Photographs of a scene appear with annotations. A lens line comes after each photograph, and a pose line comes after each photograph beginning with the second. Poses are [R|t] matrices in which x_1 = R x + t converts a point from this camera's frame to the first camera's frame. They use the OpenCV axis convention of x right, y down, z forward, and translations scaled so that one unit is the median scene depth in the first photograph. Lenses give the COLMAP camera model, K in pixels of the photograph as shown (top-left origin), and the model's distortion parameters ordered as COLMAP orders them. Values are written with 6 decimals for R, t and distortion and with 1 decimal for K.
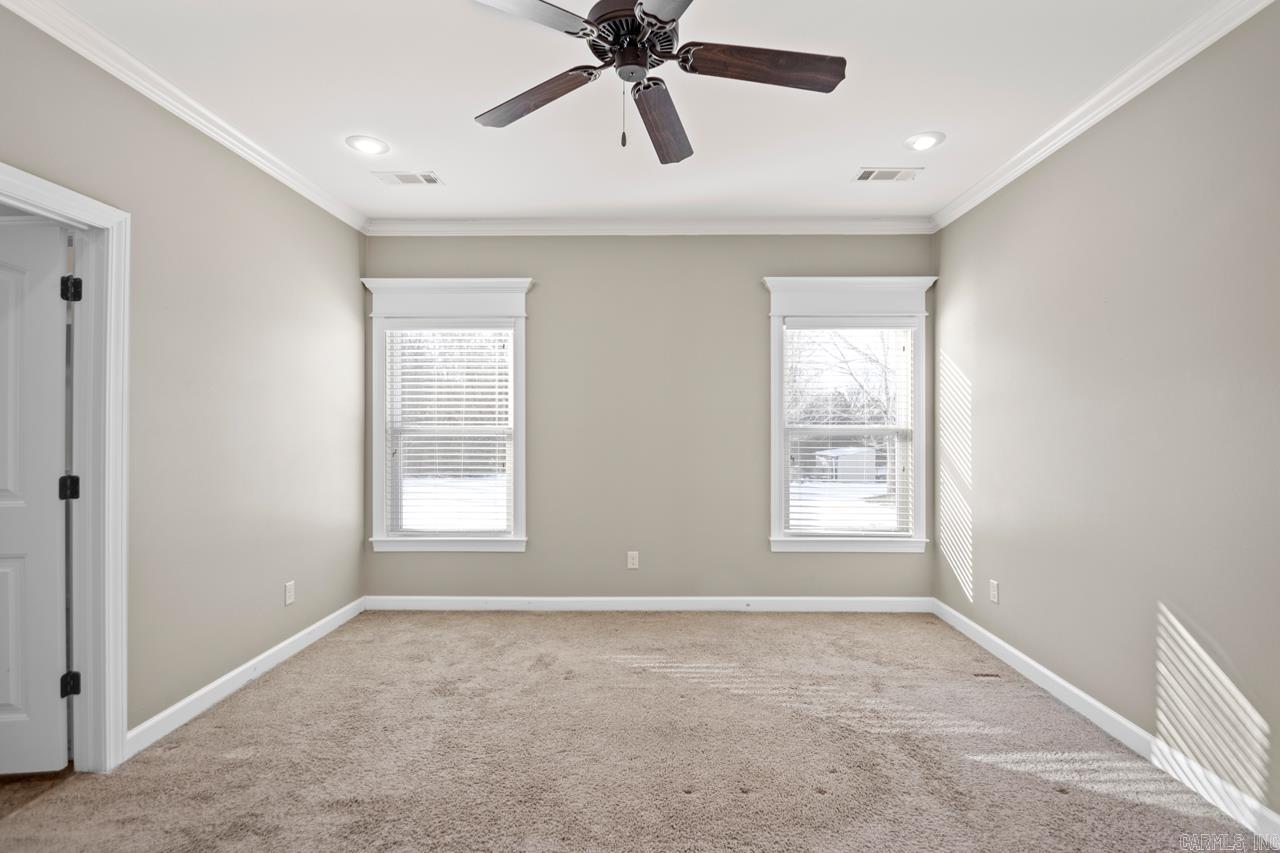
lens RADIAL K [[602.2, 0, 648.6], [0, 602.2, 426.1], [0, 0, 1]] dist [0.017643, -0.017896]
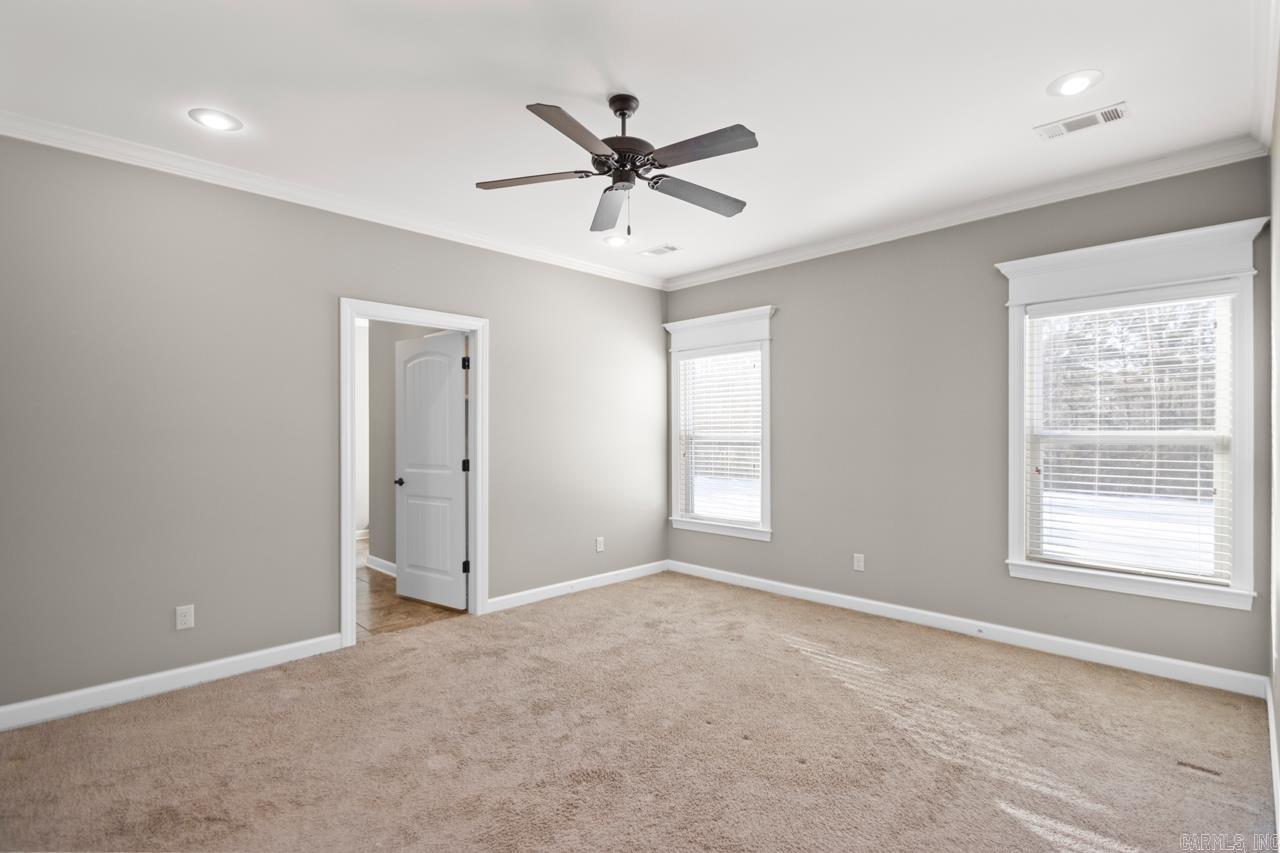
lens RADIAL K [[600.3, 0, 643.2], [0, 600.3, 438.9], [0, 0, 1]] dist [0.020443, -0.019324]
pose [[0.716013, 0.003625, -0.698078, 0.496763], [0.002386, 0.999968, 0.007641, 0.001426], [0.698083, -0.007137, 0.715981, 0.004392]]
